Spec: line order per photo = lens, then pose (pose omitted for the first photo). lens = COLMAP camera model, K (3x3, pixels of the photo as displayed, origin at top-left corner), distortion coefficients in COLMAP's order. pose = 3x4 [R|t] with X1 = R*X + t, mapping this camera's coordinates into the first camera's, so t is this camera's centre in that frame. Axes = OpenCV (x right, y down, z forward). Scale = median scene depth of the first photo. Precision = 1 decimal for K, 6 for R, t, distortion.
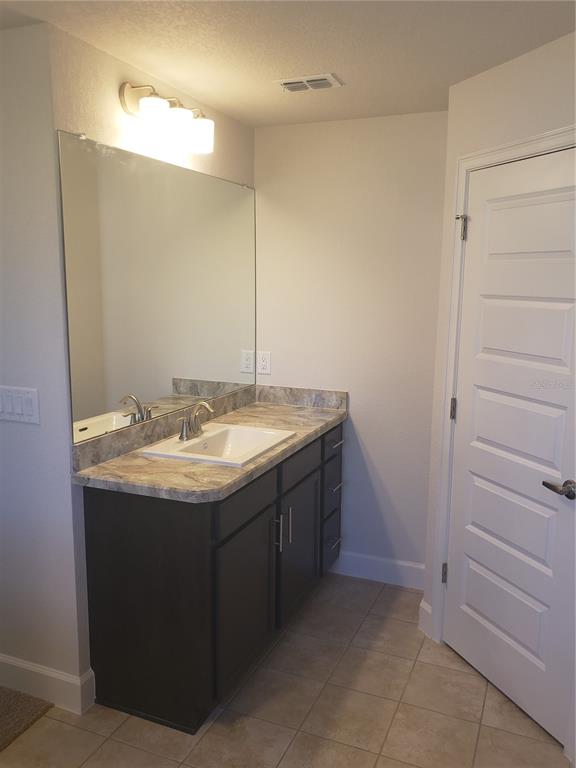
lens RADIAL K [[645.8, 0, 289.0], [0, 645.8, 382.2], [0, 0, 1]] dist [0.062948, -0.010167]
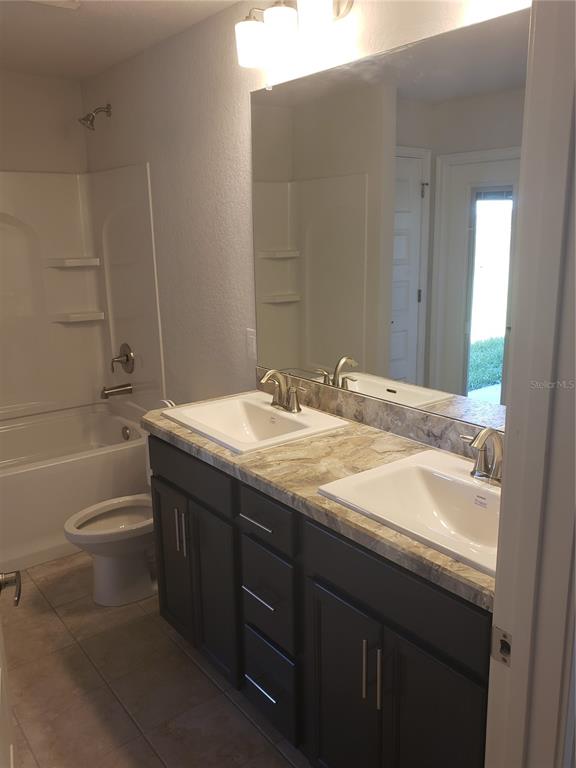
lens RADIAL K [[645.8, 0, 287.6], [0, 645.8, 390.6], [0, 0, 1]] dist [0.062948, -0.010167]
pose [[-0.486364, 0.216248, -0.846573, 0.518028], [-0.122608, 0.942413, 0.311168, -0.188289], [0.865111, 0.255138, -0.431842, 1.259932]]
